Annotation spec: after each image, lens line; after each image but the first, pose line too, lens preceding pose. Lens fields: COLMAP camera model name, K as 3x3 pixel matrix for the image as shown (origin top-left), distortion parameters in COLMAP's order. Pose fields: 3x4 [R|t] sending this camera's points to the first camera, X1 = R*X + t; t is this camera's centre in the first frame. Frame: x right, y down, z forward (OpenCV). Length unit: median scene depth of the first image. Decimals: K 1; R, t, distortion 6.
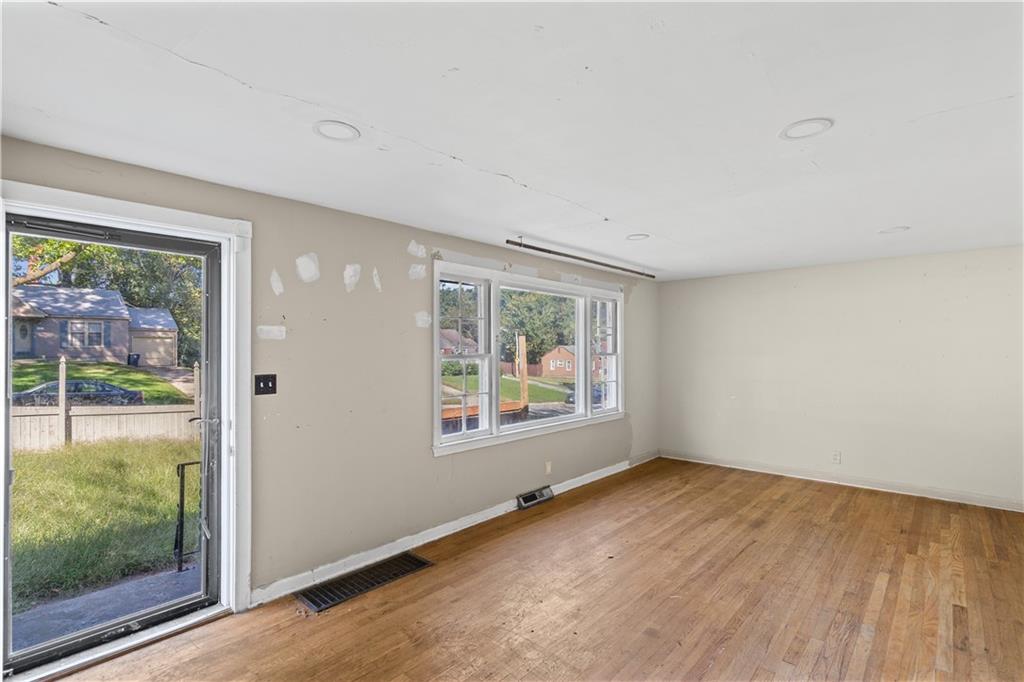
lens RADIAL K [[476.7, 0, 509.2], [0, 476.7, 344.1], [0, 0, 1]] dist [0.000714, -0.001420]
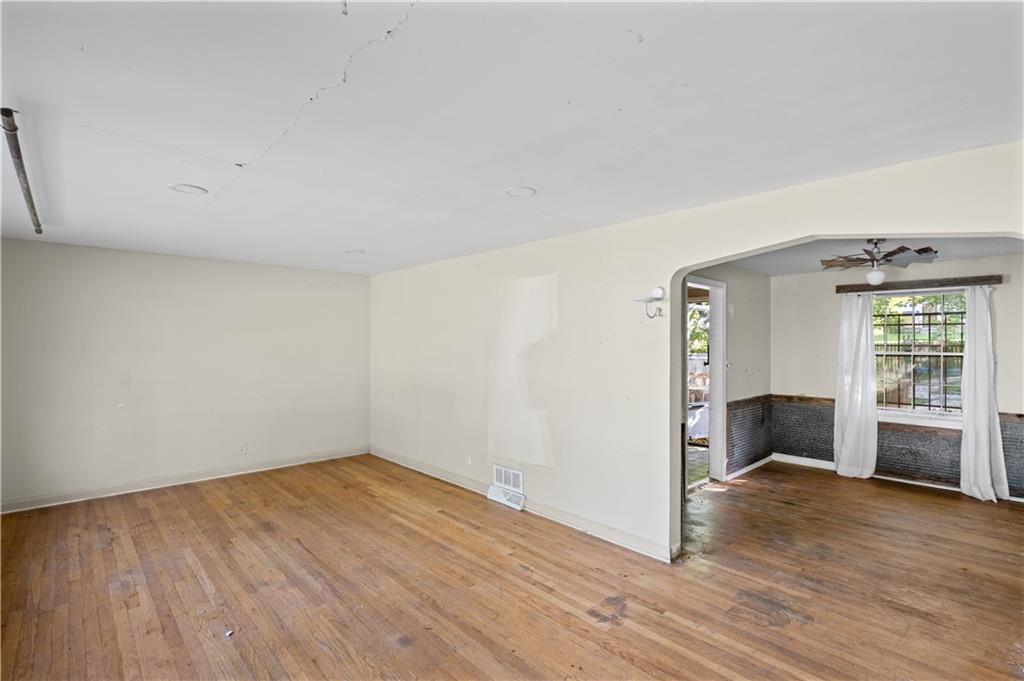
lens RADIAL K [[476.7, 0, 507.0], [0, 476.7, 342.0], [0, 0, 1]] dist [0.000714, -0.001420]
pose [[0.085077, 0.008886, 0.996335, -0.420270], [-0.012838, 0.999887, -0.007822, 0.008670], [-0.996292, -0.012126, 0.085181, 0.477732]]
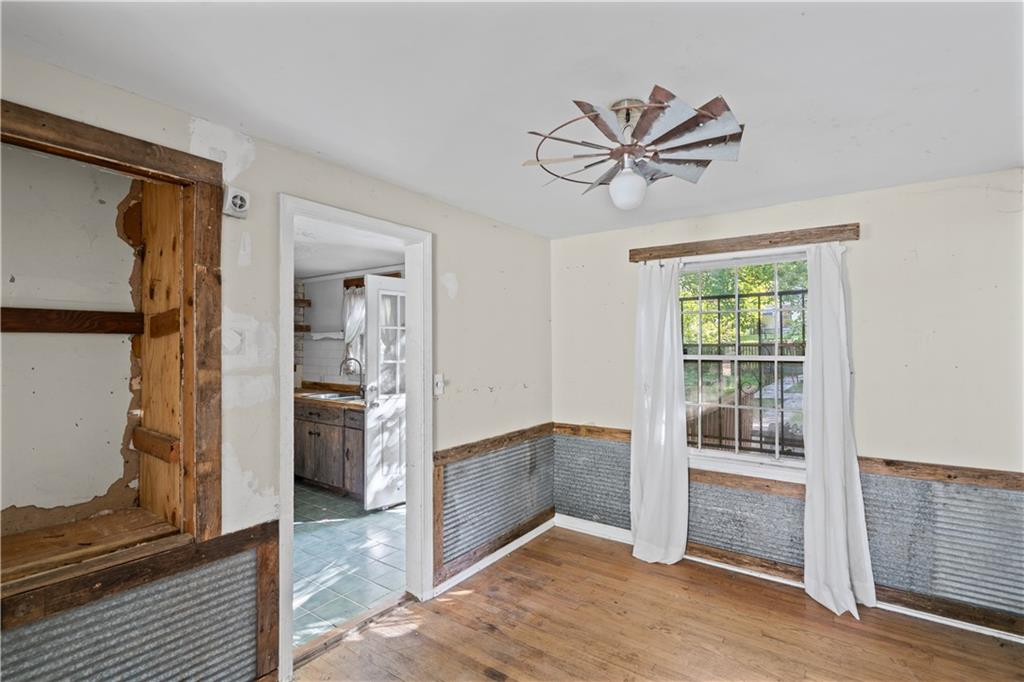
lens RADIAL K [[476.7, 0, 508.8], [0, 476.7, 339.9], [0, 0, 1]] dist [0.000714, -0.001420]
pose [[-0.109569, 0.017779, 0.993820, 0.239964], [-0.002782, 0.999831, -0.018194, 0.000571], [-0.993975, -0.004758, -0.109501, -0.068609]]
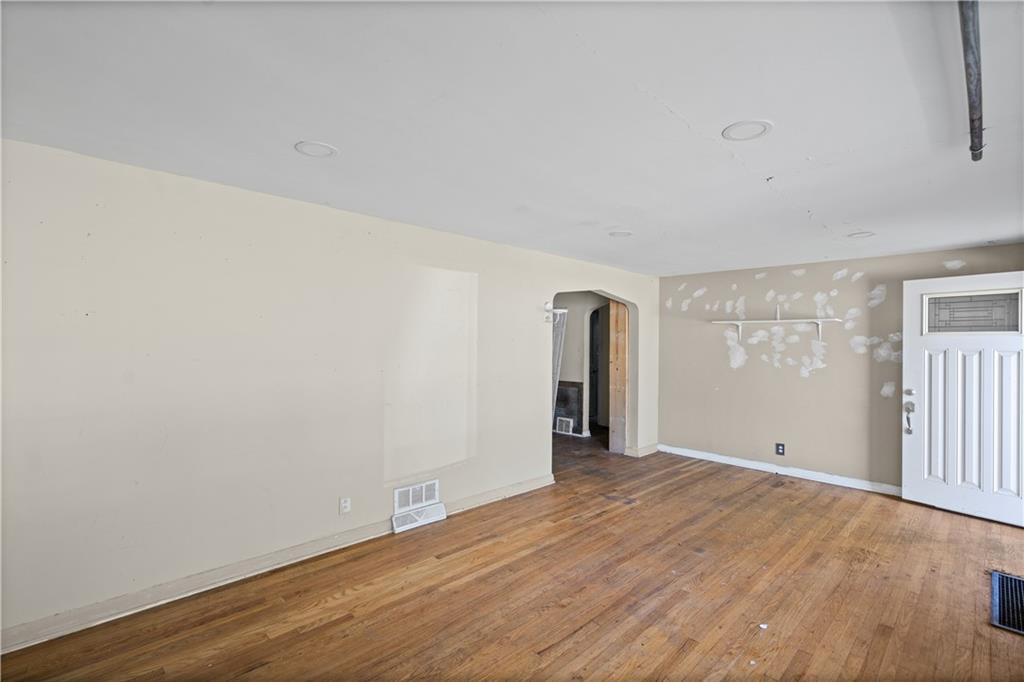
lens RADIAL K [[476.7, 0, 512.8], [0, 476.7, 340.4], [0, 0, 1]] dist [0.000714, -0.001420]
pose [[-0.998865, -0.010514, 0.046452, 0.513210], [-0.010954, 0.999898, -0.009216, 0.012627], [-0.046350, -0.009715, -0.998878, 1.584718]]
